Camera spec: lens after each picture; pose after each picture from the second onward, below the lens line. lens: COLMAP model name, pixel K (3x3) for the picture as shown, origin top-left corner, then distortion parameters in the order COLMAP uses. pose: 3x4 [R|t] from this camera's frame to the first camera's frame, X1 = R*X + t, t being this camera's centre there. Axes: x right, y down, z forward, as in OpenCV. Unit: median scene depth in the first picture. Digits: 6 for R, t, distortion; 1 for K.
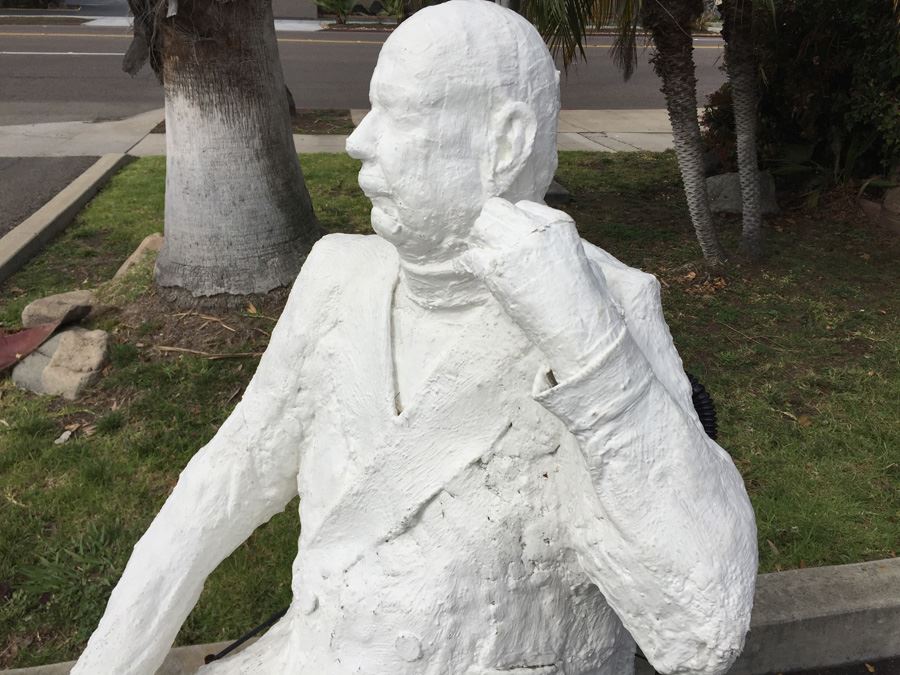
lens RADIAL K [[768.6, 0, 443.6], [0, 768.6, 337.4], [0, 0, 1]] dist [0.091295, -0.126220]
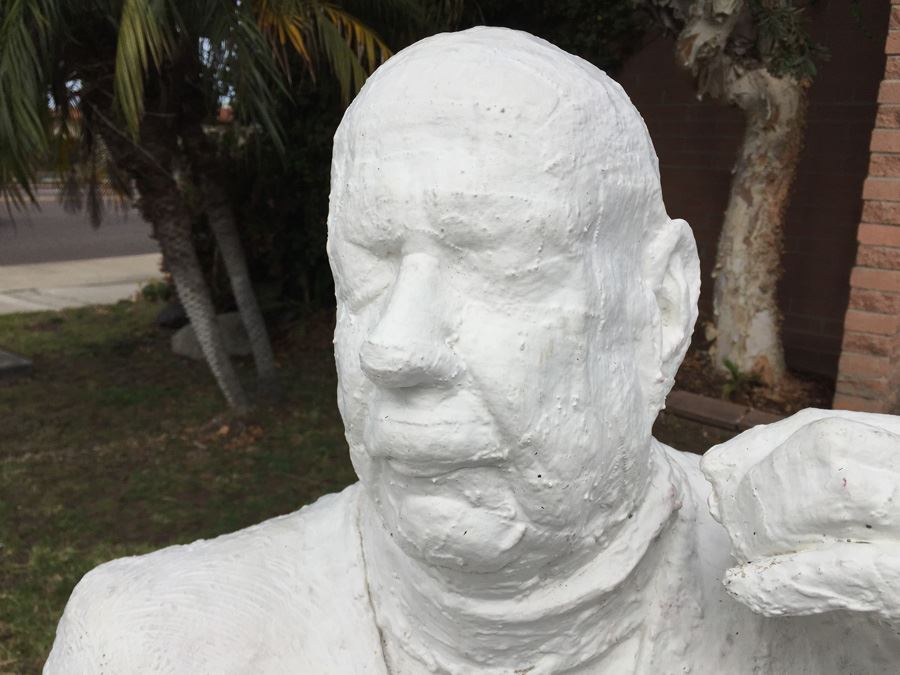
lens RADIAL K [[780.5, 0, 442.2], [0, 780.5, 331.1], [0, 0, 1]] dist [0.090105, -0.135065]
pose [[0.753106, -0.137858, 0.643293, -0.311190], [0.256777, 0.961841, -0.094486, -0.199390], [-0.605720, 0.236341, 0.759767, 0.638947]]
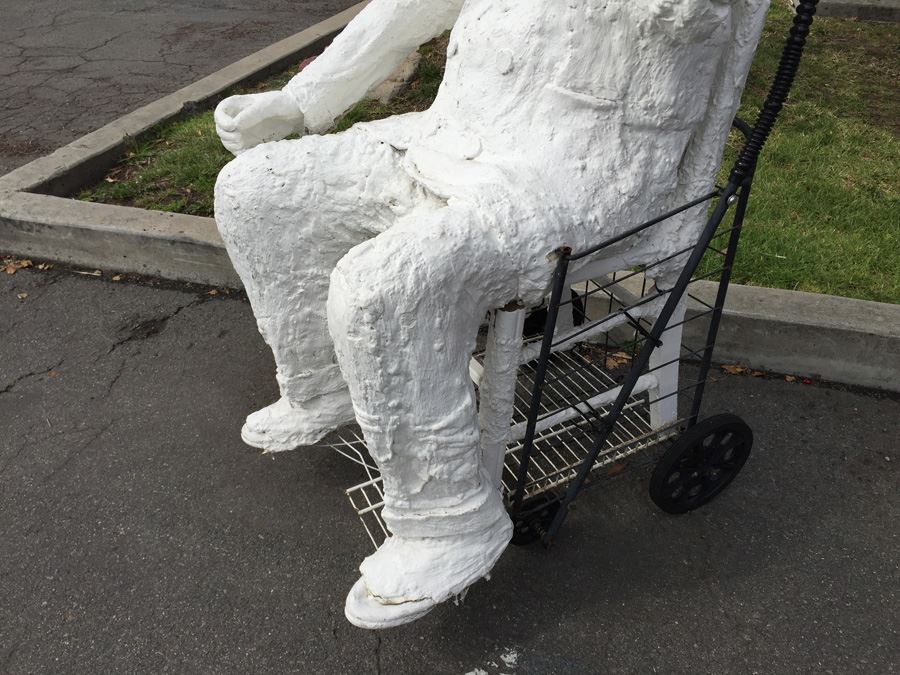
lens RADIAL K [[764.8, 0, 445.1], [0, 764.8, 333.0], [0, 0, 1]] dist [0.100907, -0.144817]
pose [[0.897941, 0.231311, -0.374431, 0.457700], [-0.169982, 0.967008, 0.189742, 0.602871], [0.405967, -0.106730, 0.907634, -0.288493]]
